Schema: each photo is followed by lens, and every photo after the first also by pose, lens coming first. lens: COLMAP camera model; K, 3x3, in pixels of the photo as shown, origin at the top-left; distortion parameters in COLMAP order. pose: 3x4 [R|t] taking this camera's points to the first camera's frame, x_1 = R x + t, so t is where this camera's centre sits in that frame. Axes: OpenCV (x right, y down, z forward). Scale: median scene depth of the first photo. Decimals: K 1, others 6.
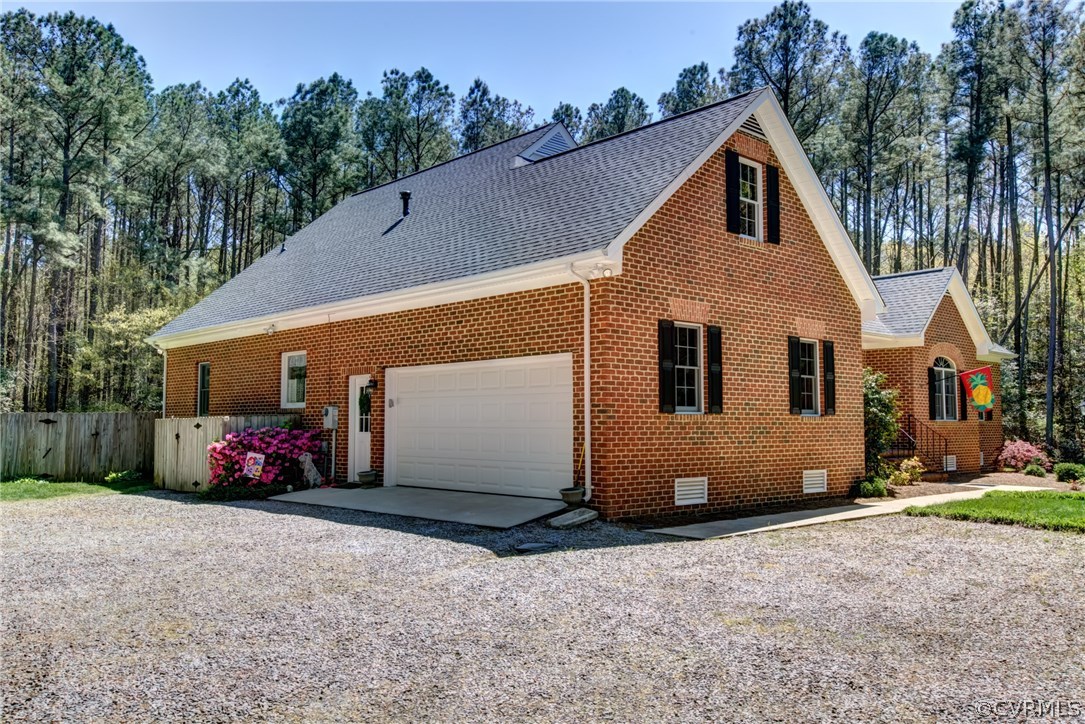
lens RADIAL K [[882.5, 0, 545.8], [0, 882.5, 365.5], [0, 0, 1]] dist [0.031647, -0.008271]
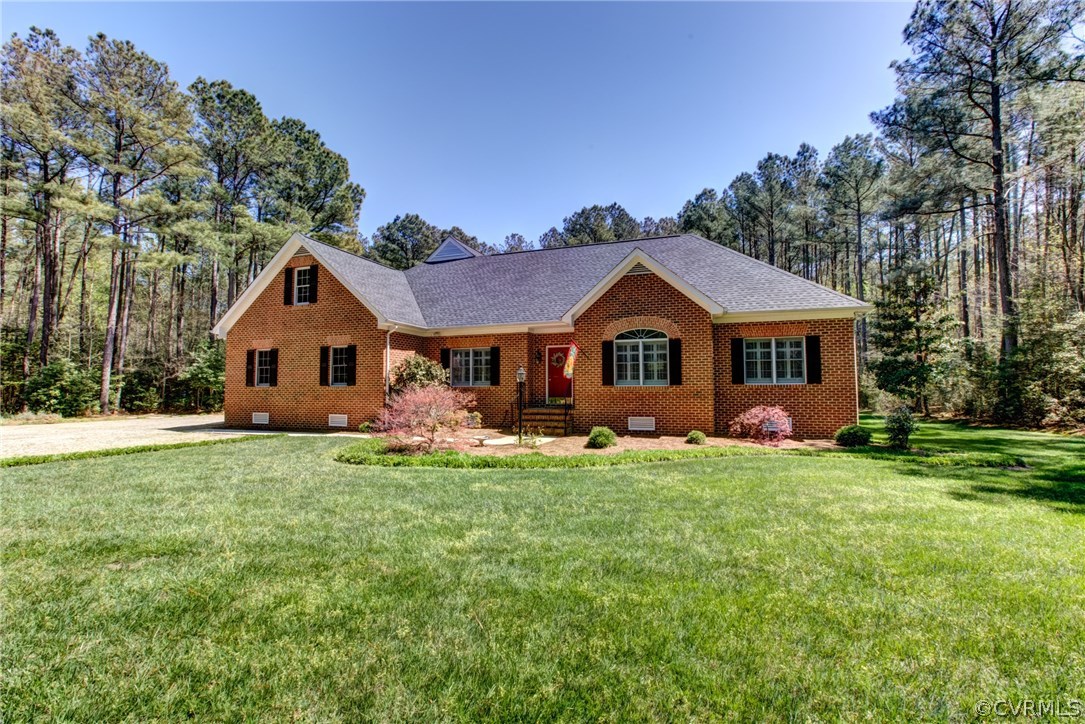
lens RADIAL K [[490.0, 0, 542.5], [0, 490.0, 362.0], [0, 0, 1]] dist [-0.036388, 0.018348]
pose [[0.444731, -0.048925, -0.894327, 1.494196], [0.064849, 0.997645, -0.022329, 0.058886], [0.893313, -0.048066, 0.446857, 0.960607]]
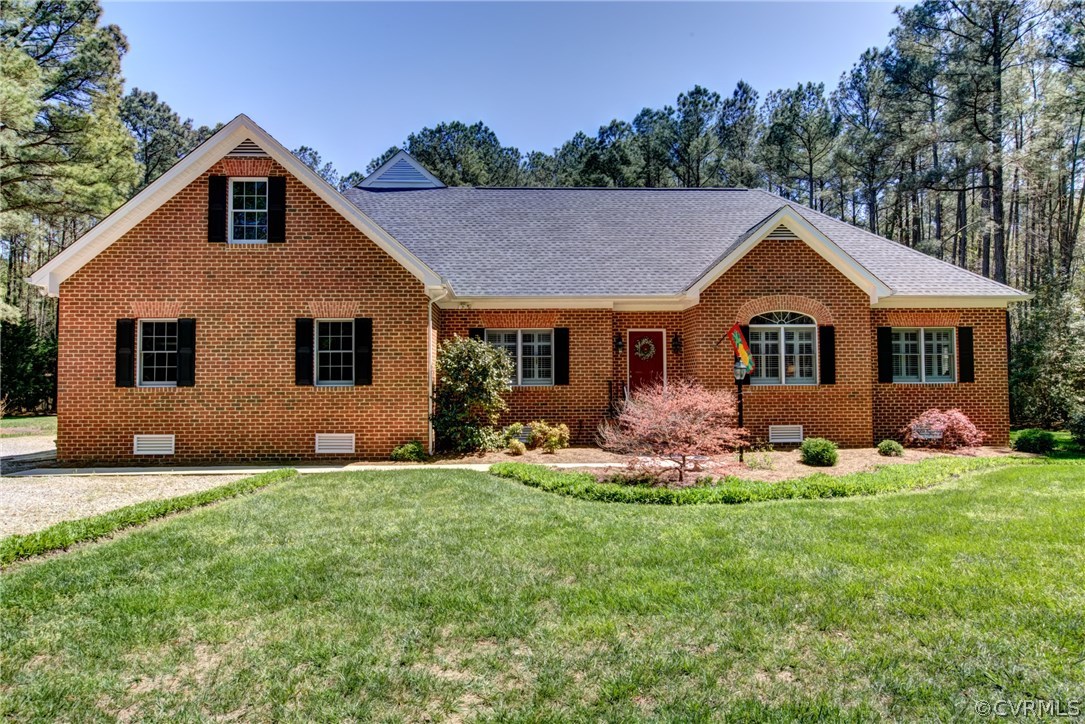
lens RADIAL K [[705.9, 0, 543.5], [0, 705.9, 362.7], [0, 0, 1]] dist [0.003299, 0.016399]
pose [[0.753996, -0.027701, -0.656295, 1.143394], [0.050764, 0.998580, 0.016173, 0.026795], [0.654914, -0.045510, 0.754331, 0.508627]]
